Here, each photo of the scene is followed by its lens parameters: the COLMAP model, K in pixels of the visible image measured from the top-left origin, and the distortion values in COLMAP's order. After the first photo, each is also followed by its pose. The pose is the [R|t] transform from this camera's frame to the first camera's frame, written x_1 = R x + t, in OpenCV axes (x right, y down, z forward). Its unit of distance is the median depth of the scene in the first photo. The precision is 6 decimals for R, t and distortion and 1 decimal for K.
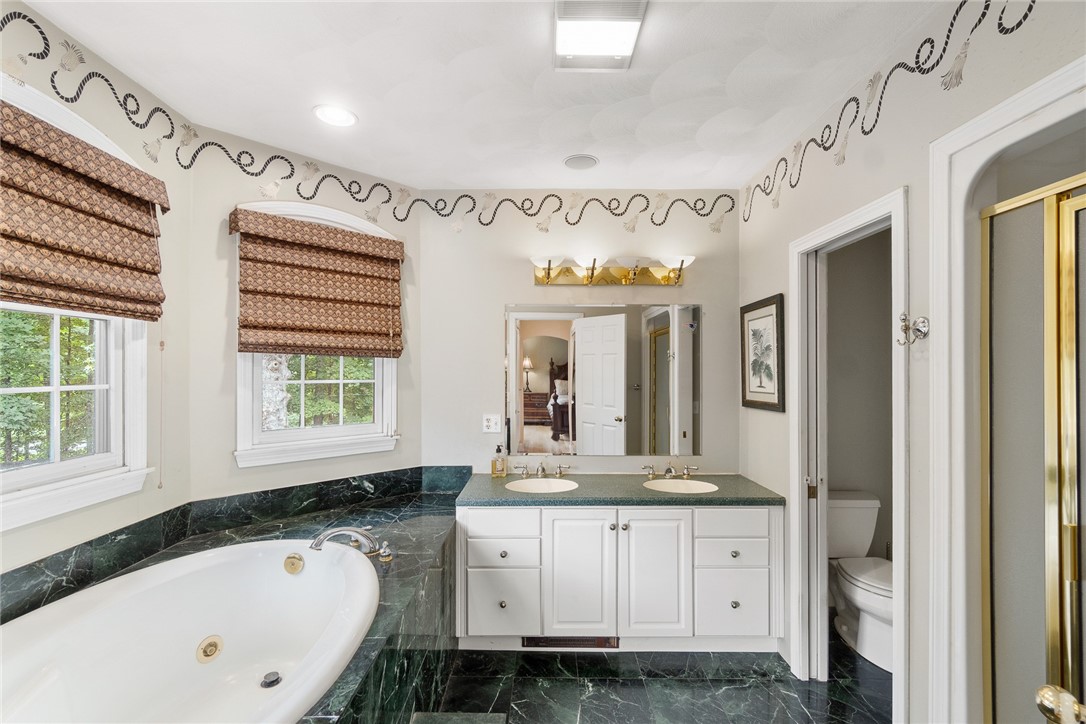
lens RADIAL K [[479.0, 0, 543.5], [0, 479.0, 356.9], [0, 0, 1]] dist [-0.003020, 0.000503]
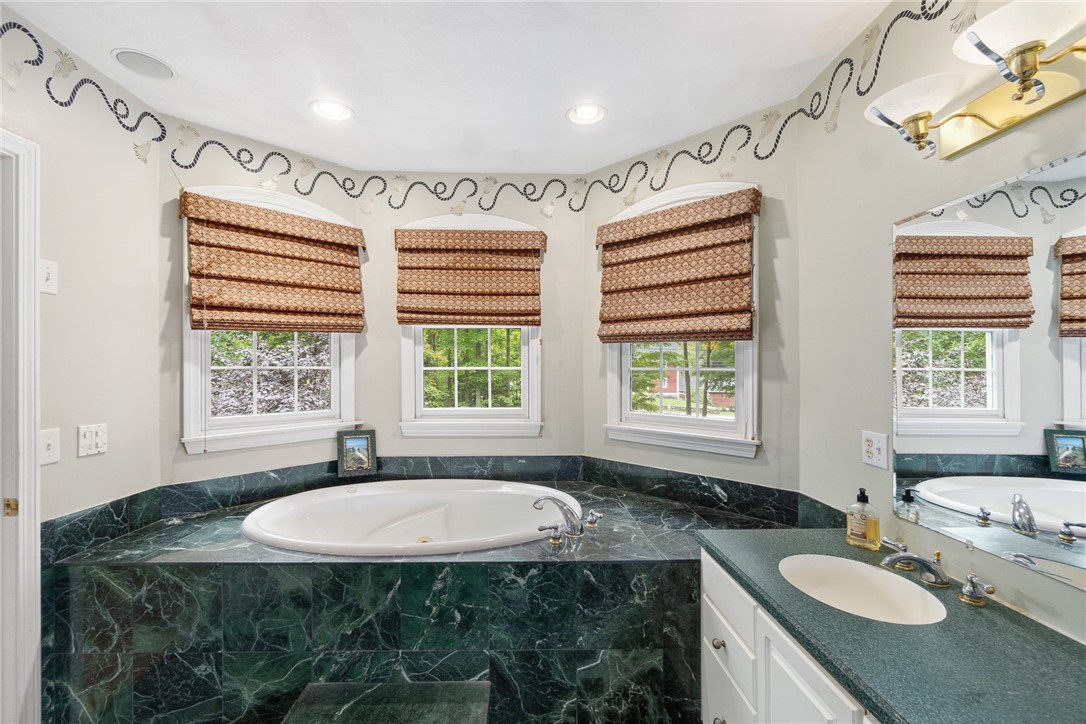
lens RADIAL K [[479.0, 0, 553.5], [0, 479.0, 365.8], [0, 0, 1]] dist [-0.003020, 0.000503]
pose [[0.031832, -0.007798, -0.999463, 0.450628], [0.022868, 0.999713, -0.007071, 0.040833], [0.999232, -0.022630, 0.032001, 0.642769]]
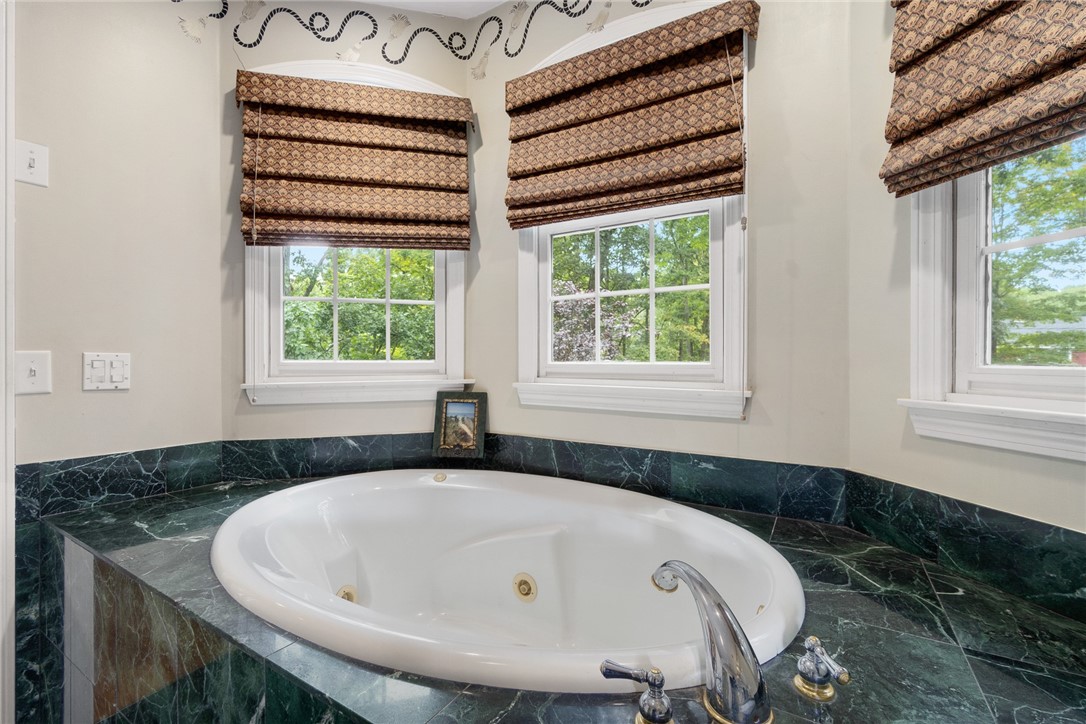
lens RADIAL K [[479.0, 0, 564.2], [0, 479.0, 362.3], [0, 0, 1]] dist [-0.003020, 0.000503]
pose [[-0.520061, -0.011014, -0.854058, -0.027490], [0.013119, 0.999696, -0.020880, 0.128800], [0.854028, -0.022063, -0.519759, 0.740332]]
